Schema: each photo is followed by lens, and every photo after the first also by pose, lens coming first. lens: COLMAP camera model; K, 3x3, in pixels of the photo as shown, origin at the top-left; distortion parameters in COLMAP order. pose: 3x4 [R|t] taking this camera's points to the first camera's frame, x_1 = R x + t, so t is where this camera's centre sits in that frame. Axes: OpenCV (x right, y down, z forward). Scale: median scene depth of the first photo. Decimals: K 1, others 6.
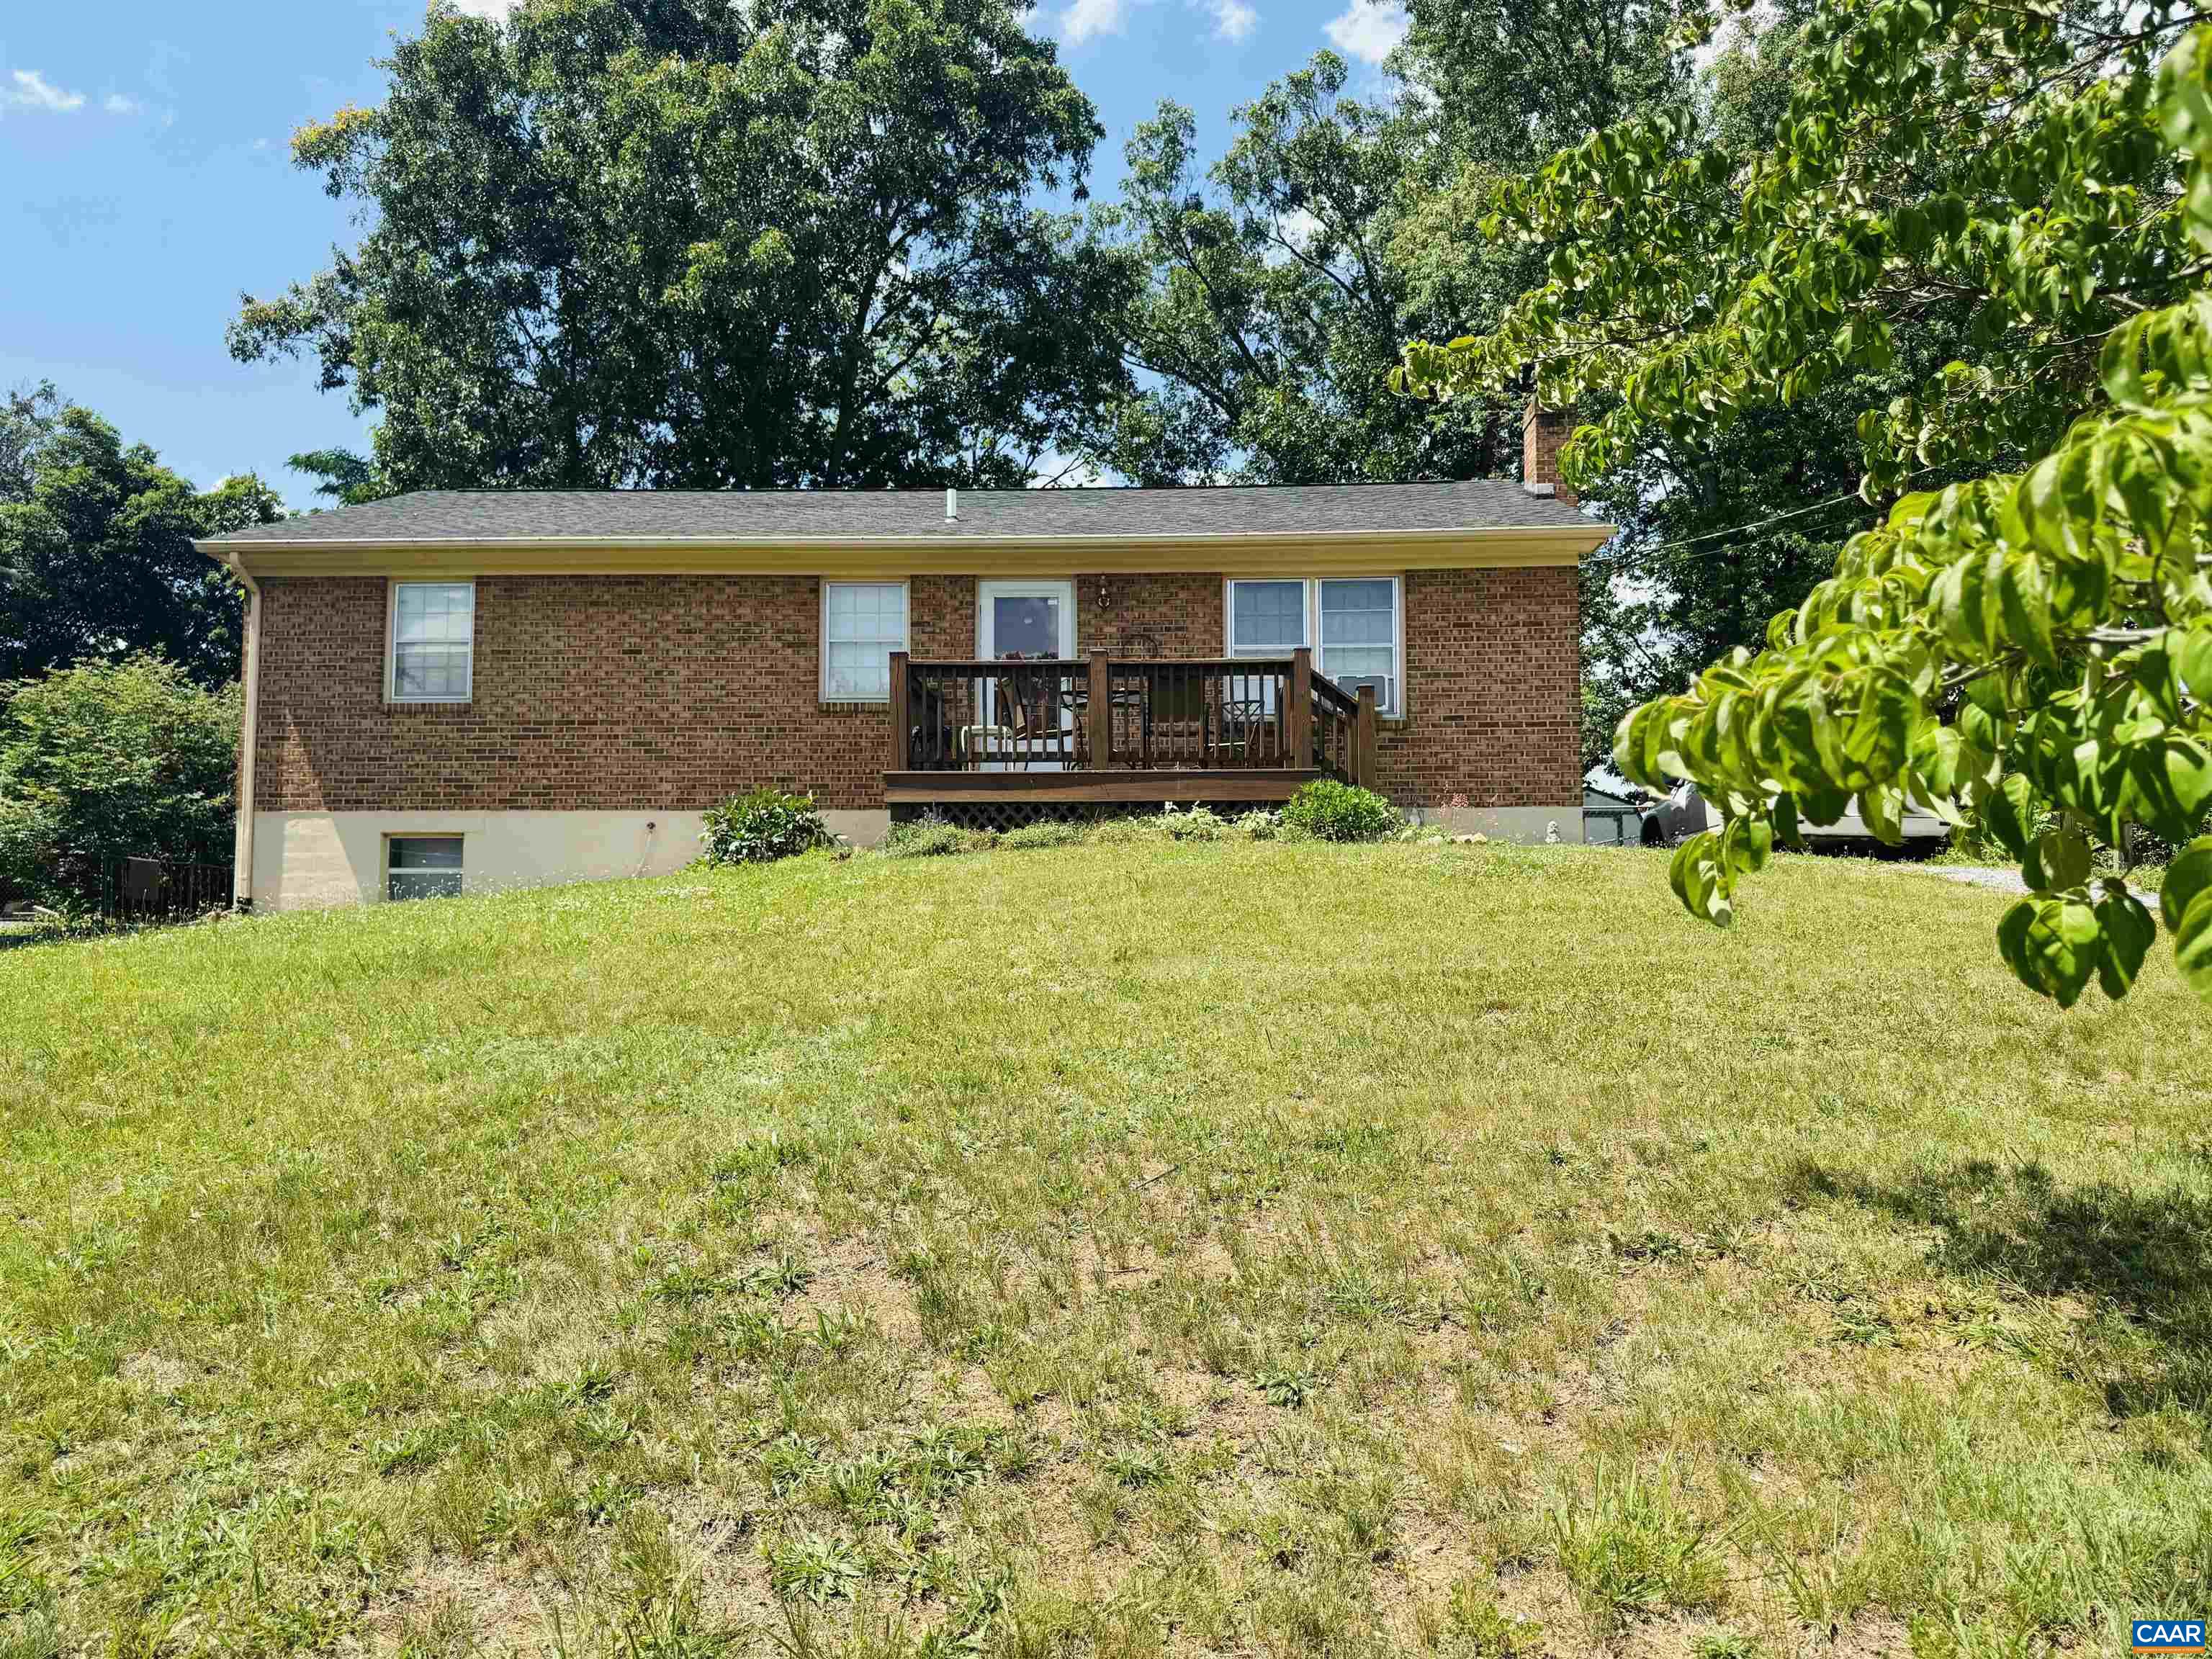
lens RADIAL K [[1548.3, 0, 1107.2], [0, 1548.3, 835.3], [0, 0, 1]] dist [0.155261, -0.318407]
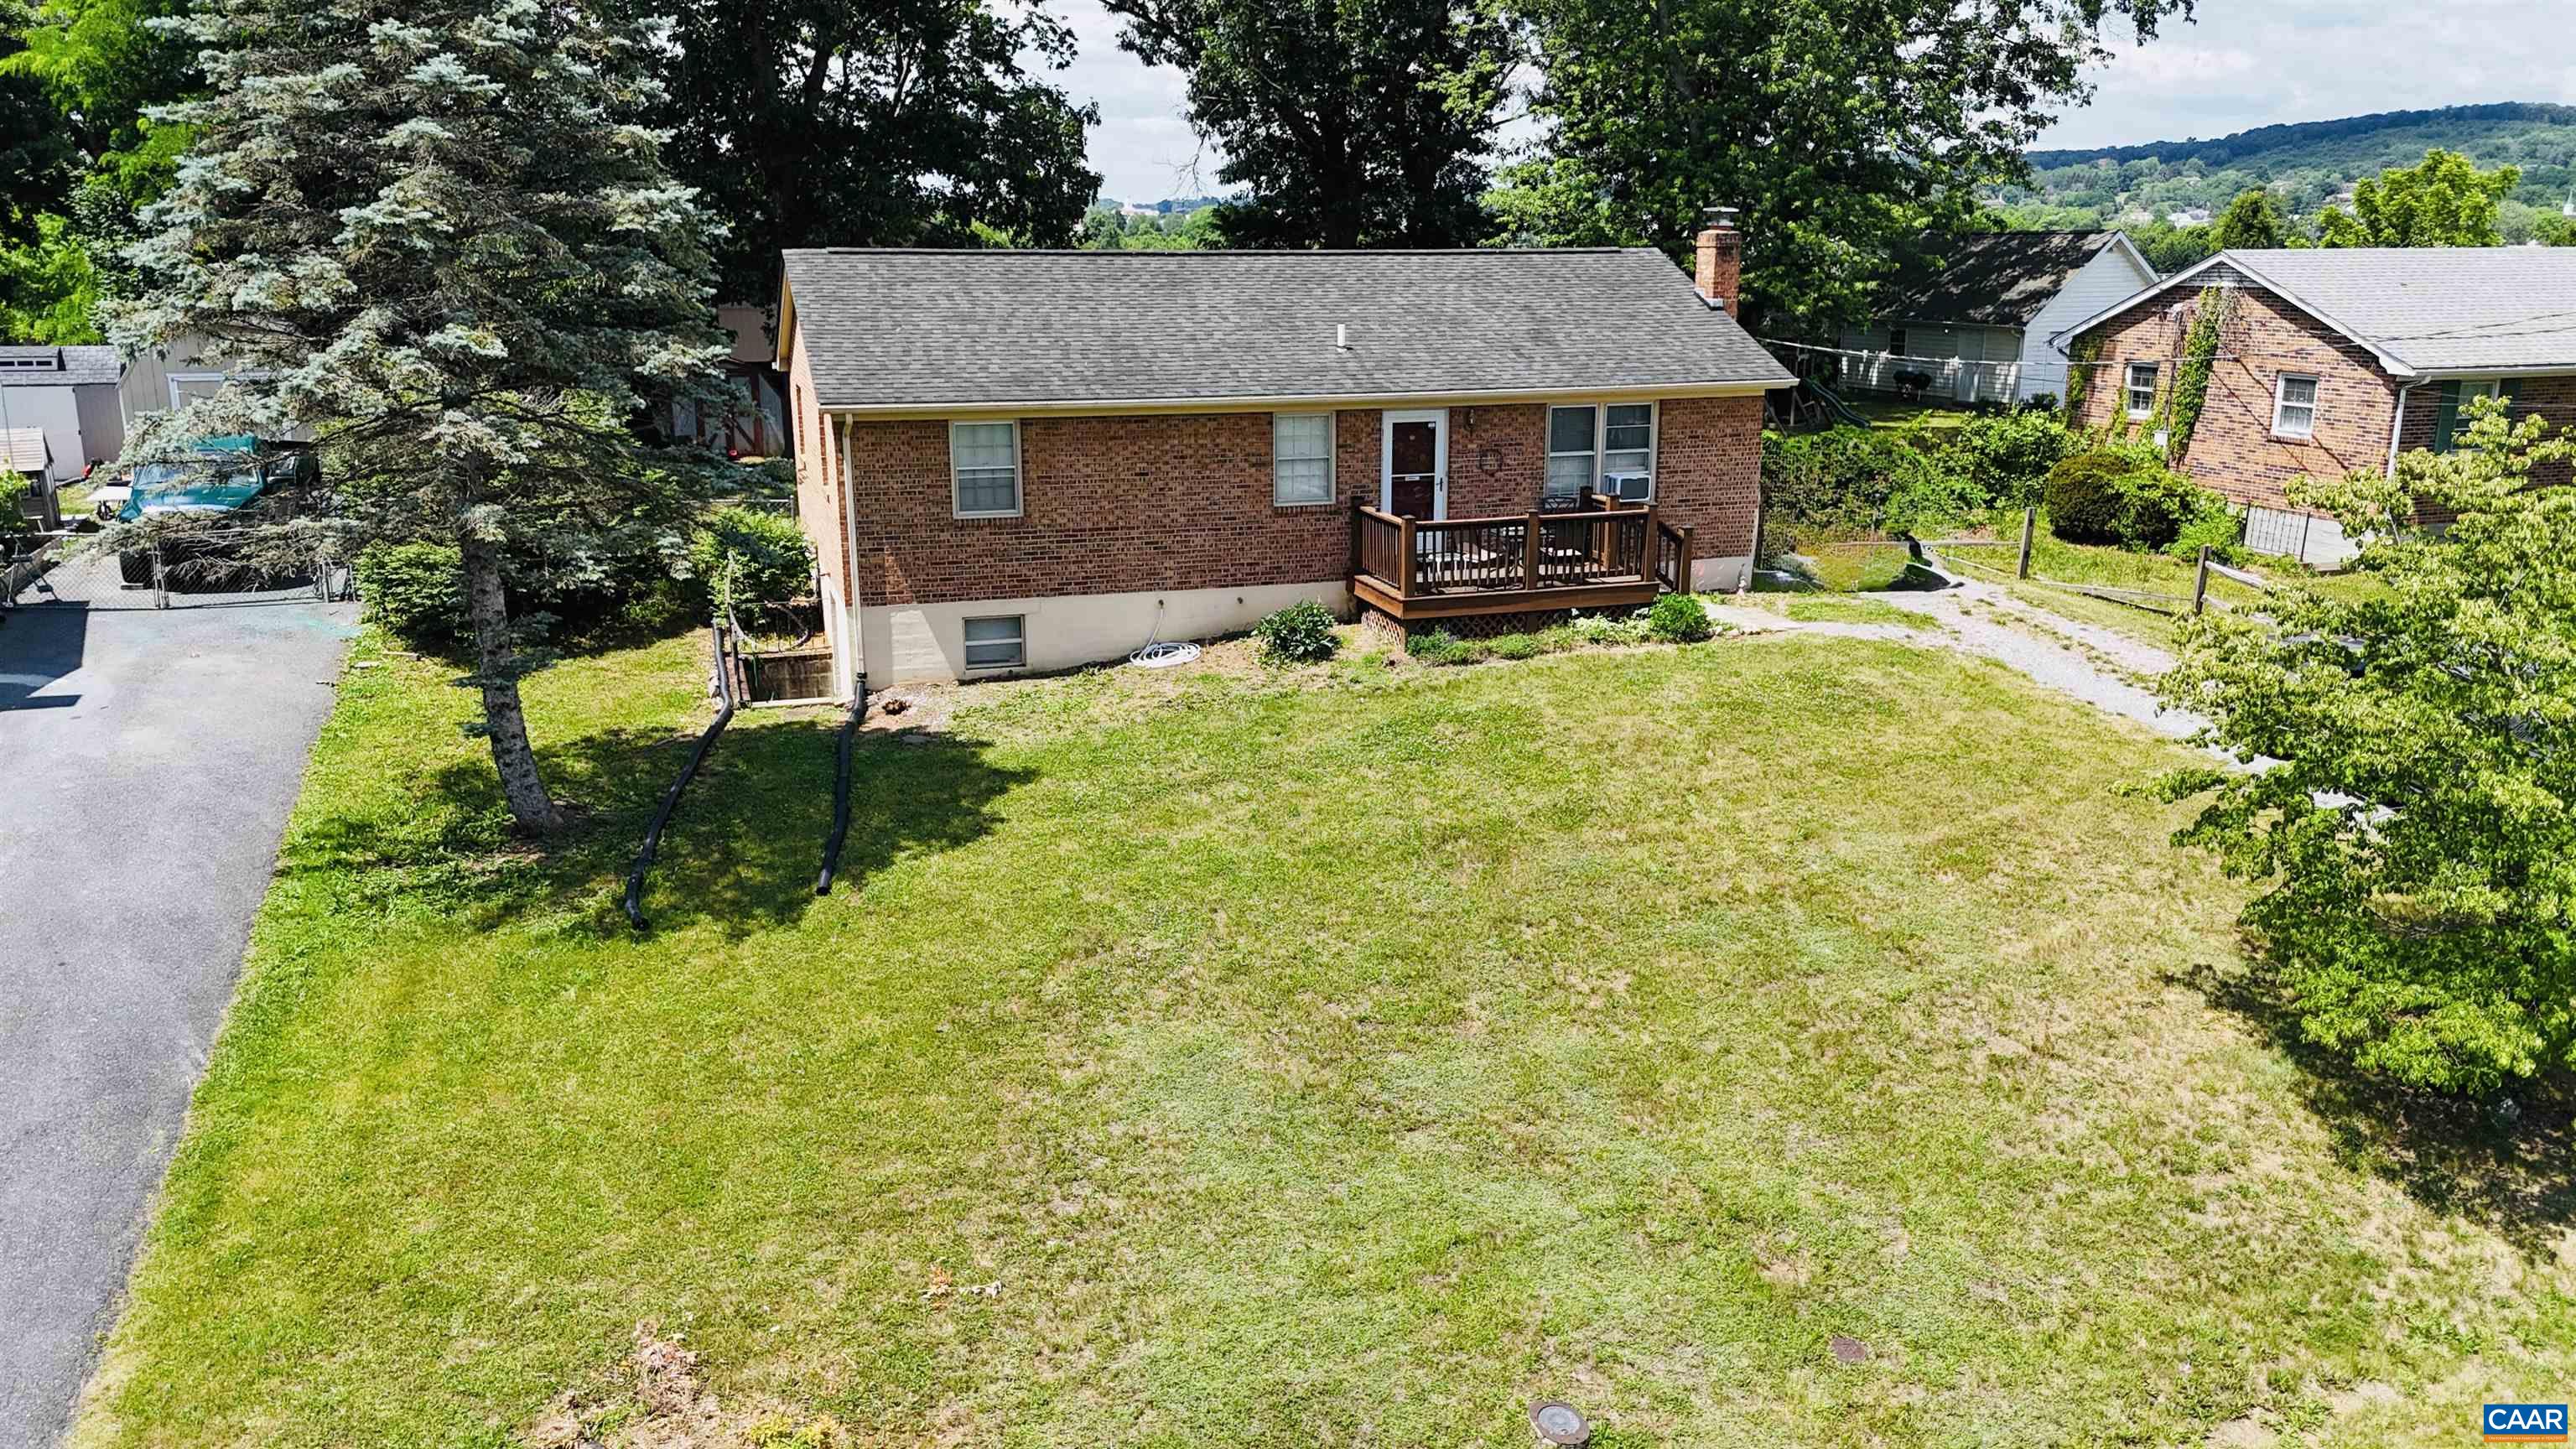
lens RADIAL K [[1899.4, 0, 1294.3], [0, 1899.4, 717.6], [0, 0, 1]] dist [0.127482, -0.184379]
pose [[0.938428, -0.084094, 0.335084, -0.743073], [-0.027391, 0.948758, 0.314813, -0.435038], [-0.344388, -0.304607, 0.888038, -0.548277]]
